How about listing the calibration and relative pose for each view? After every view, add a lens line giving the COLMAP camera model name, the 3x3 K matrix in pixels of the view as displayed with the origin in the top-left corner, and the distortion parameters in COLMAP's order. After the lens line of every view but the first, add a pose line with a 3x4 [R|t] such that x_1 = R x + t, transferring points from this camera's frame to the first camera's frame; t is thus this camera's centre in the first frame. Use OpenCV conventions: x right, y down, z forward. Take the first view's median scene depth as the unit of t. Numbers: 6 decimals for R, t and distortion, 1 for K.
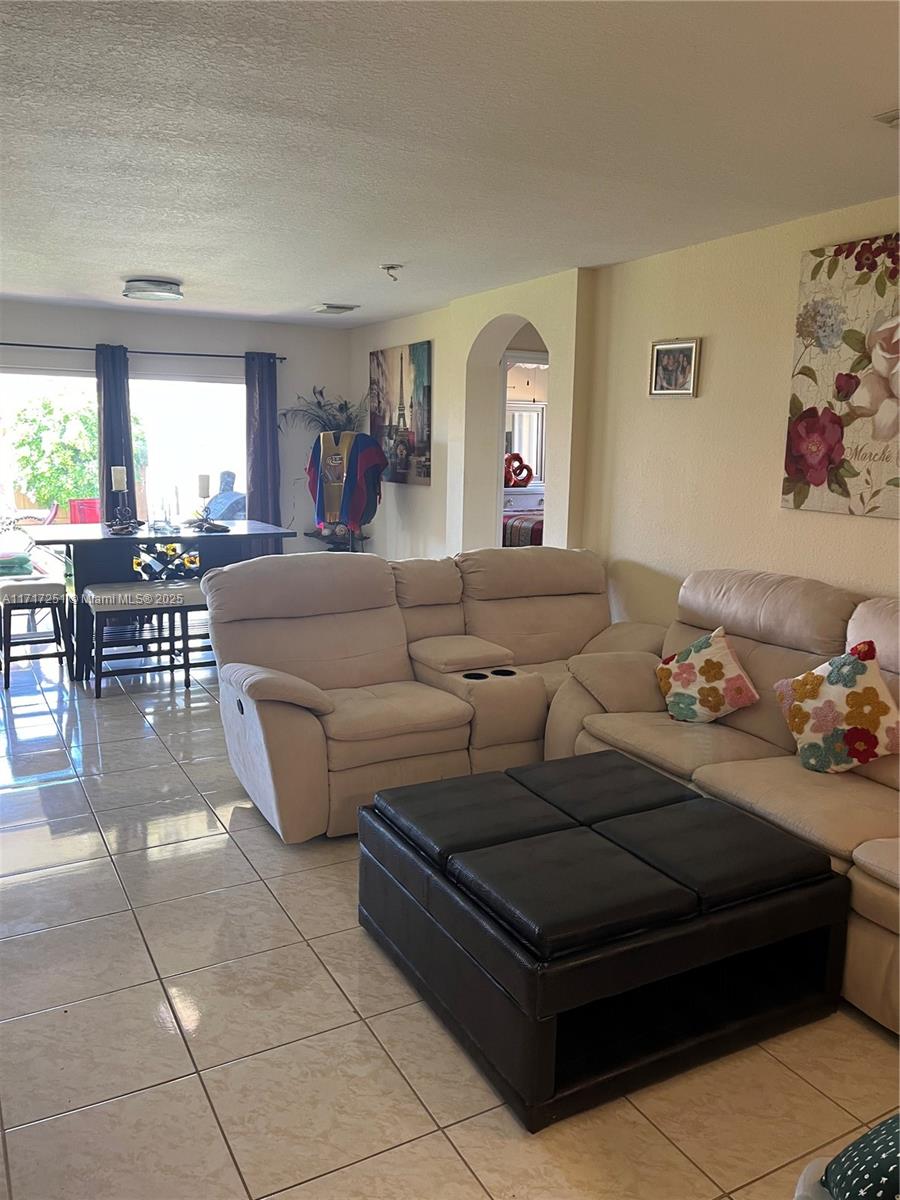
lens RADIAL K [[900.3, 0, 441.7], [0, 900.3, 587.2], [0, 0, 1]] dist [0.071234, -0.077607]
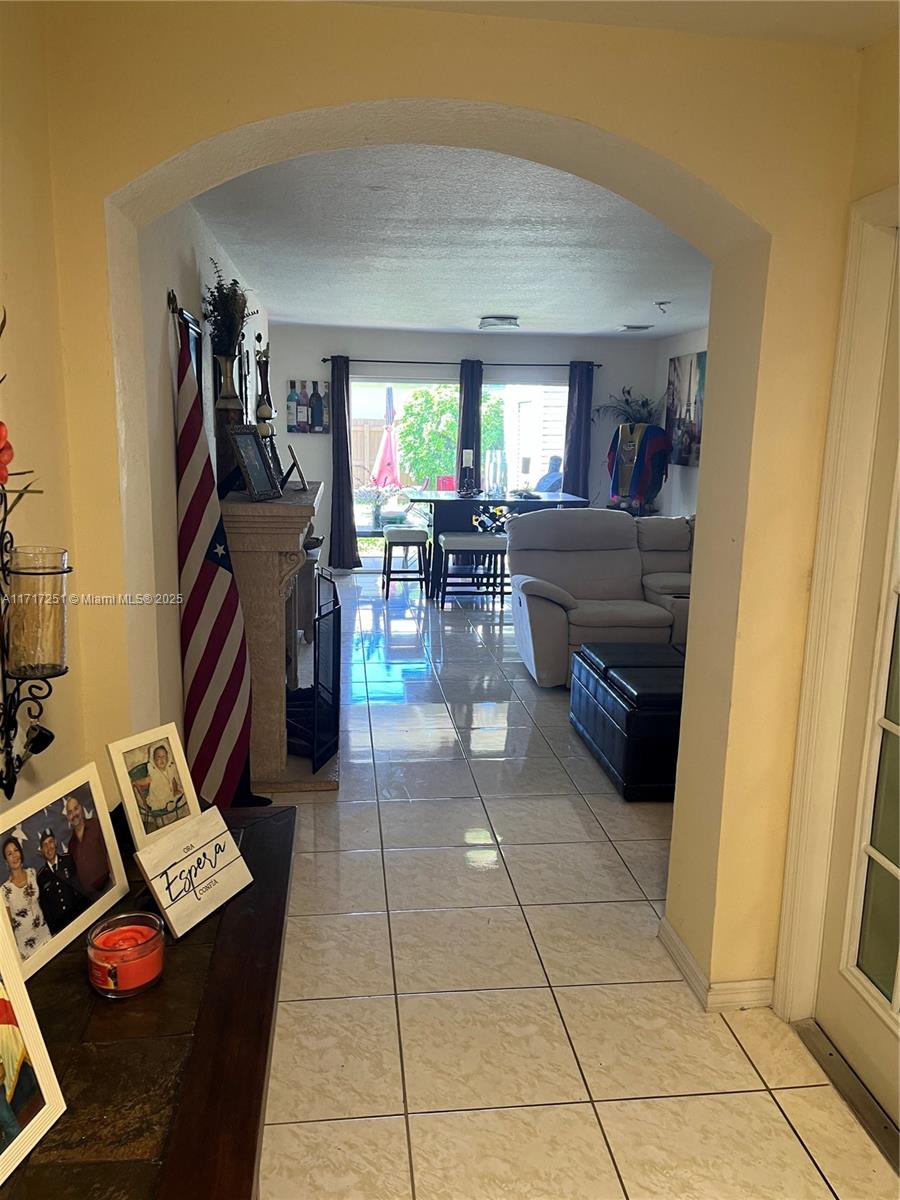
lens RADIAL K [[900.3, 0, 441.7], [0, 900.3, 587.2], [0, 0, 1]] dist [0.071234, -0.077607]
pose [[0.924101, 0.072160, -0.375275, 0.136887], [-0.068035, 0.997388, 0.024250, 0.045439], [0.376044, 0.003122, 0.926596, -0.287472]]
